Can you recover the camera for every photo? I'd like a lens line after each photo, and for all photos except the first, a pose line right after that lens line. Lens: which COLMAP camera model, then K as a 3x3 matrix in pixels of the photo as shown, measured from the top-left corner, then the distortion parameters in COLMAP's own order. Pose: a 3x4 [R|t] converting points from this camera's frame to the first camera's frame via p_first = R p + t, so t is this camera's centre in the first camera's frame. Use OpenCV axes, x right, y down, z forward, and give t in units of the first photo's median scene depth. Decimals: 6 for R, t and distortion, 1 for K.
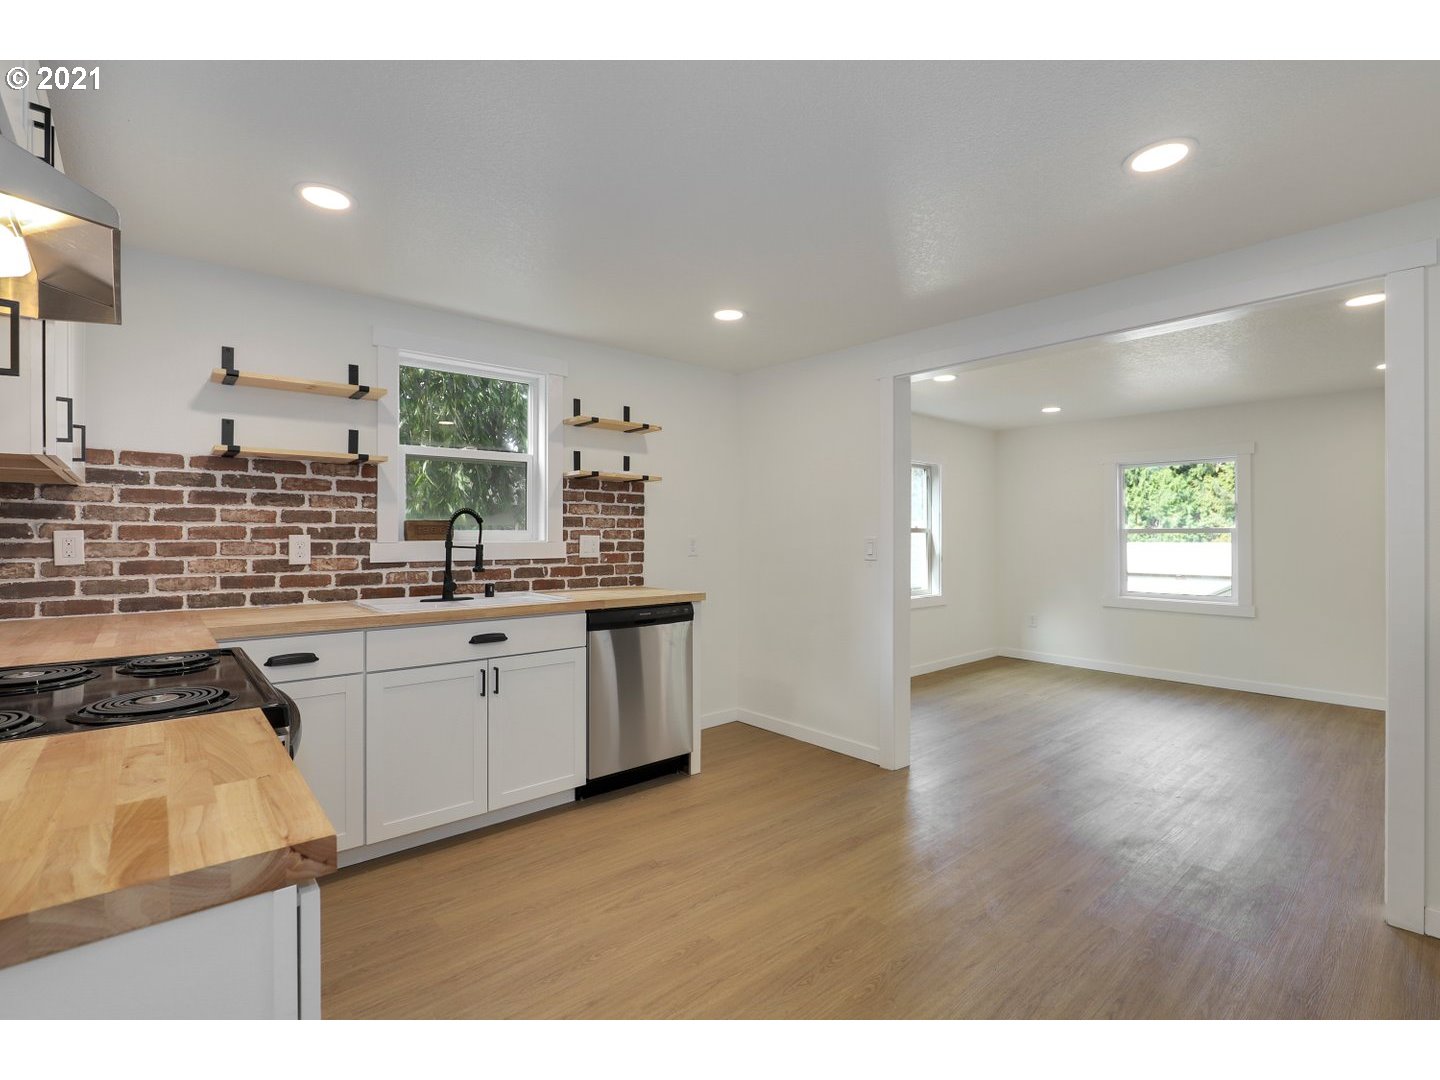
lens RADIAL K [[661.6, 0, 711.4], [0, 661.6, 531.0], [0, 0, 1]] dist [-0.020041, -0.000428]
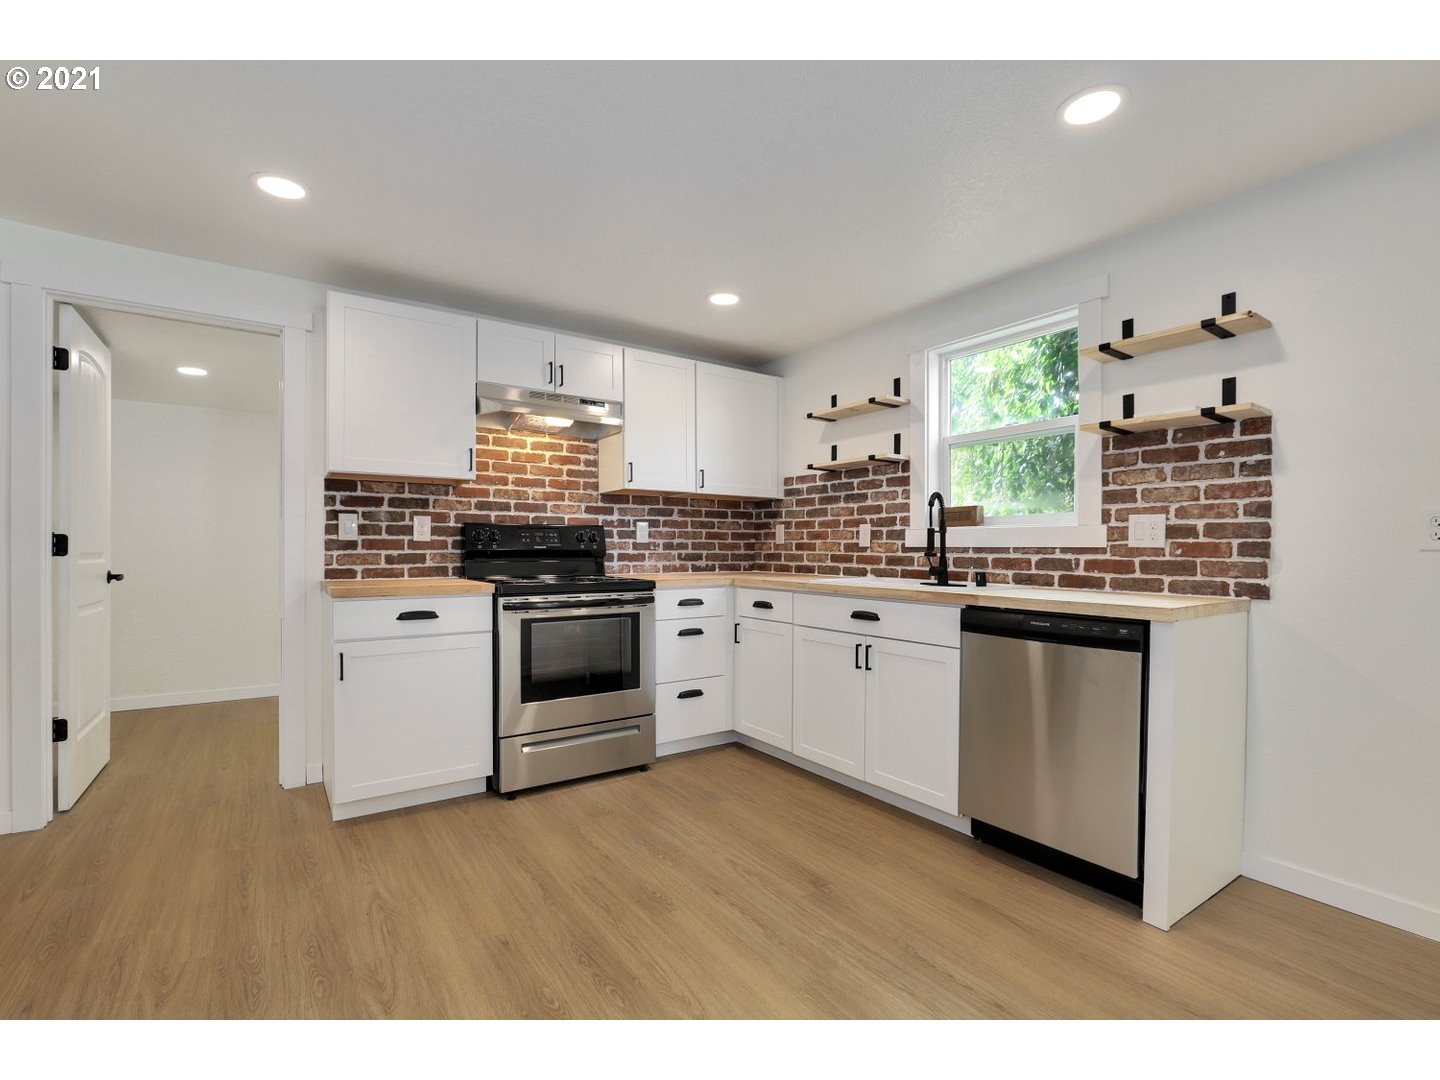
lens RADIAL K [[661.6, 0, 712.8], [0, 661.6, 554.5], [0, 0, 1]] dist [-0.020041, -0.000428]
pose [[-0.108020, 0.009866, -0.994100, 0.660991], [0.002664, 0.999950, 0.009635, 0.049410], [0.994145, -0.001608, -0.108041, 0.792584]]
